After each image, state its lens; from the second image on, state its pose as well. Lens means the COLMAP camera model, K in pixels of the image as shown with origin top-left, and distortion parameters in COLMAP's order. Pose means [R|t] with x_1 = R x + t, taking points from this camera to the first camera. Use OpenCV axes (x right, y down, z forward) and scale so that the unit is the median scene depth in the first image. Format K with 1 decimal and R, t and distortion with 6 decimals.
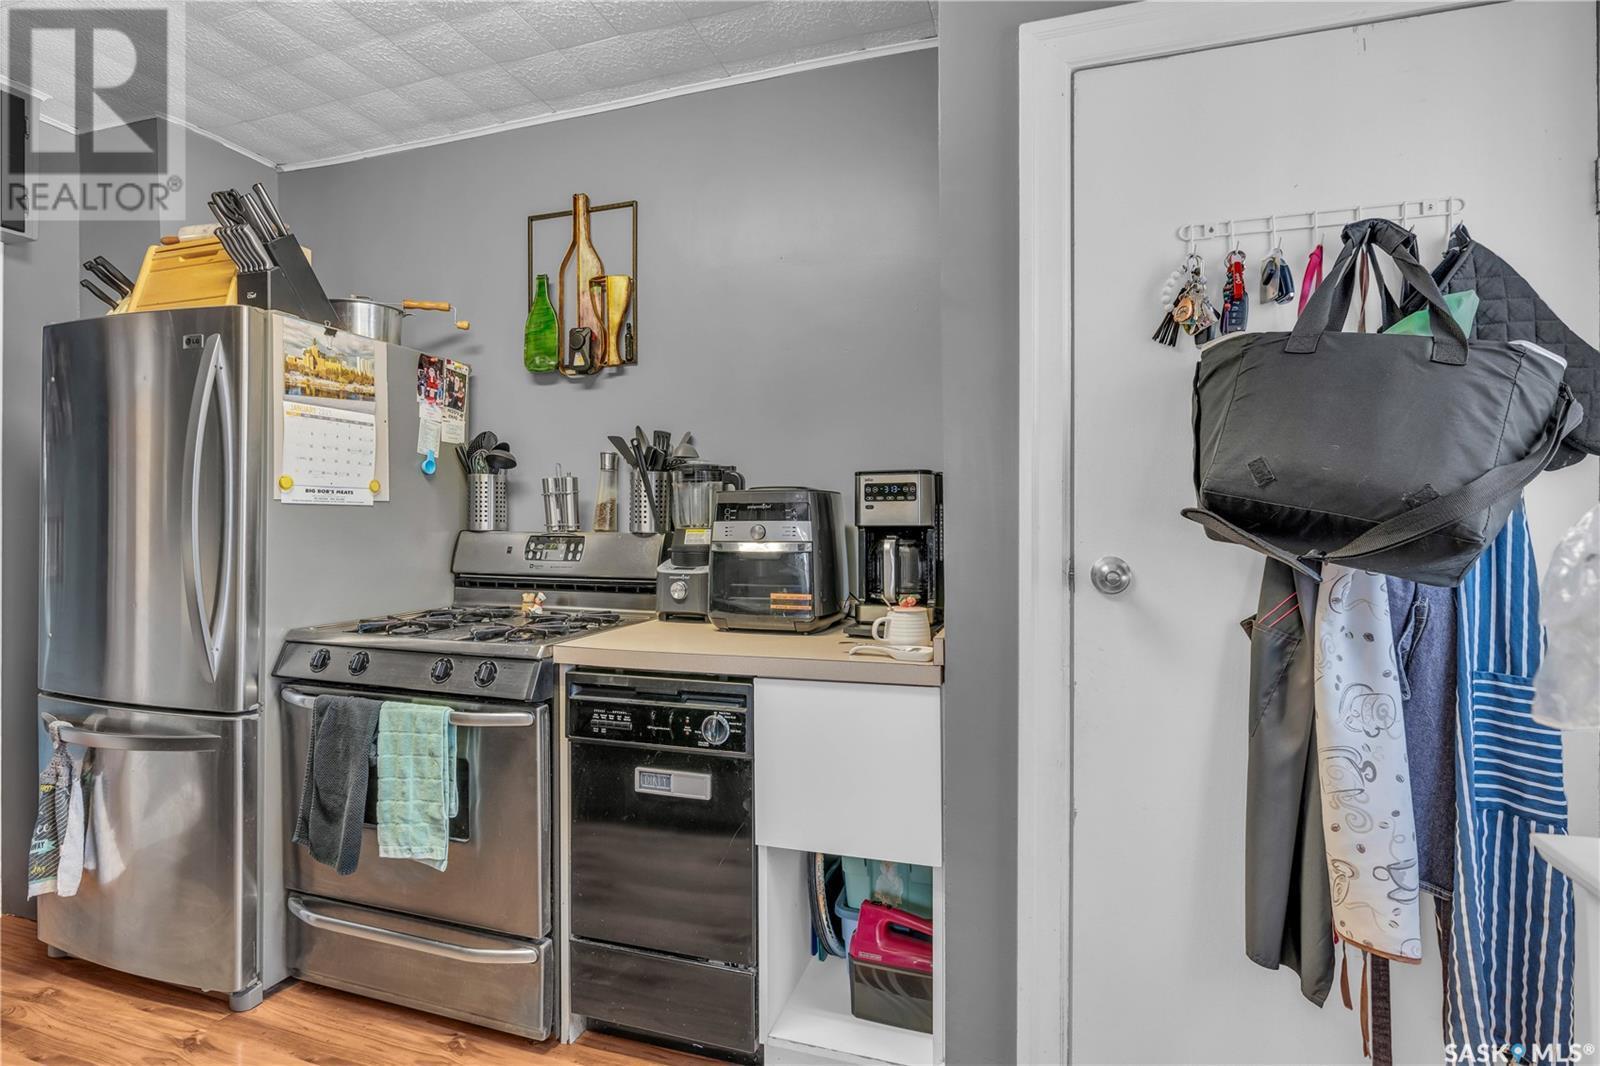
lens RADIAL K [[740.1, 0, 809.5], [0, 740.1, 526.5], [0, 0, 1]] dist [-0.005026, 0.000358]
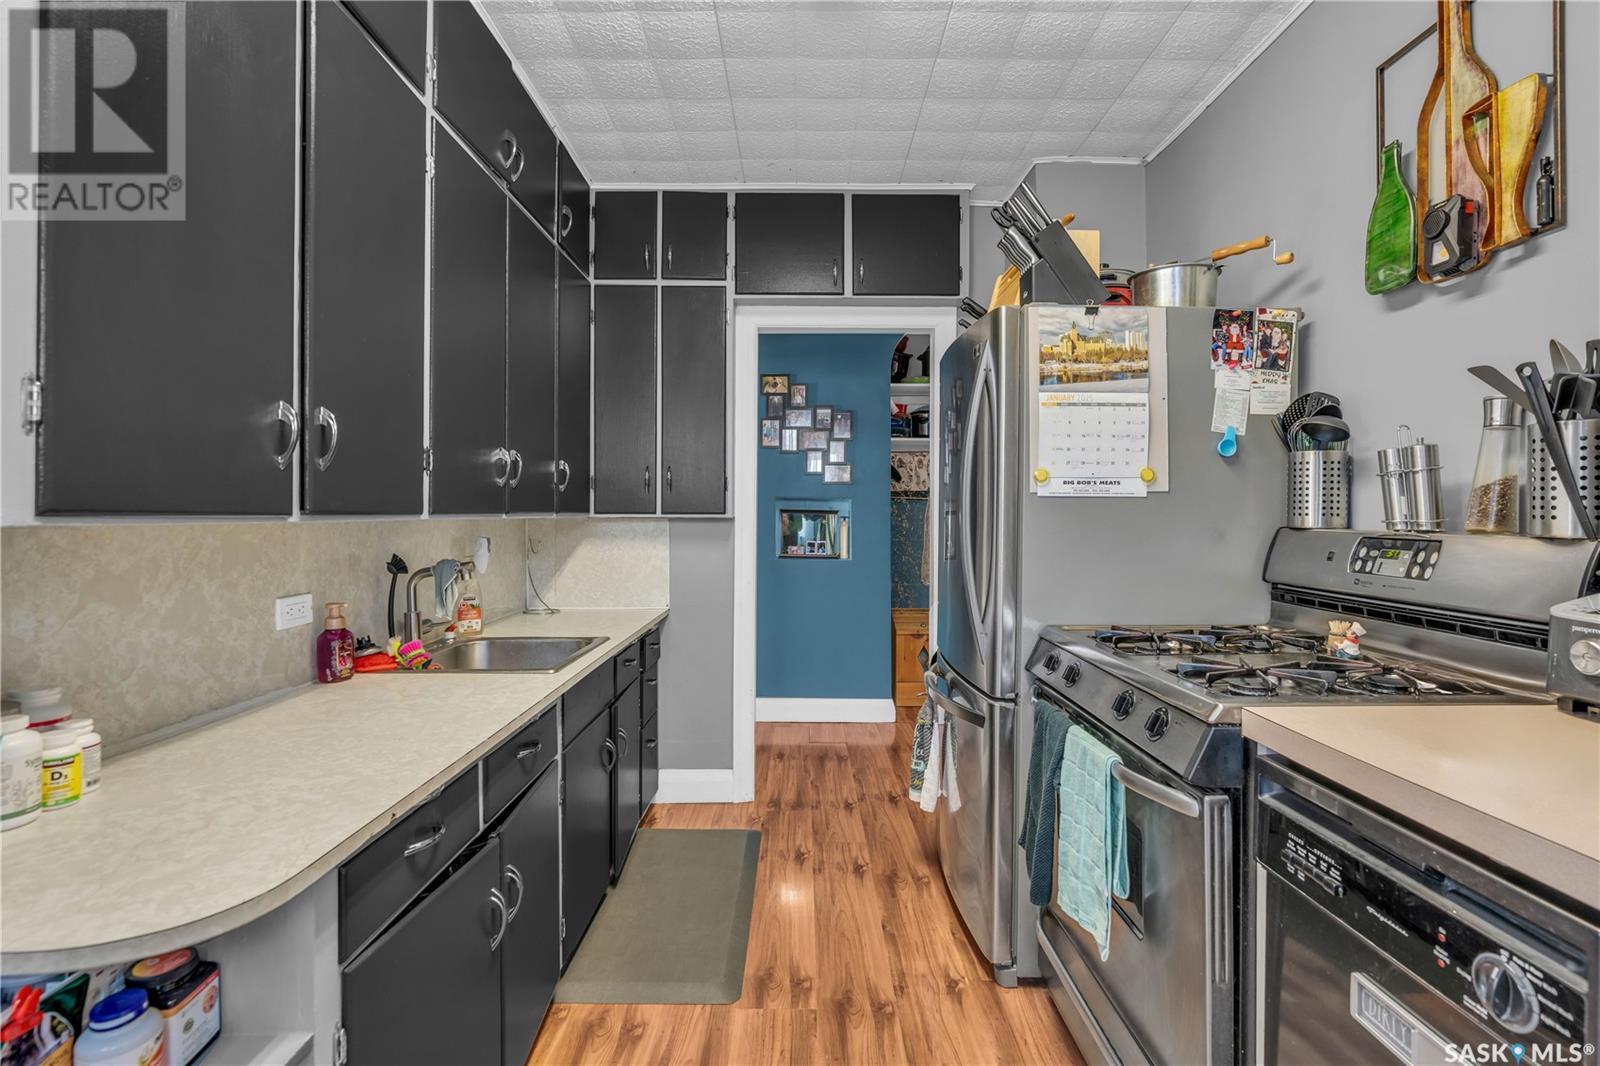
lens RADIAL K [[740.1, 0, 807.0], [0, 740.1, 517.1], [0, 0, 1]] dist [-0.005026, 0.000358]
pose [[0.331598, 0.004753, -0.943409, 0.105570], [-0.009757, 0.999951, 0.001608, -0.001825], [0.943370, 0.008672, 0.331628, 0.339039]]
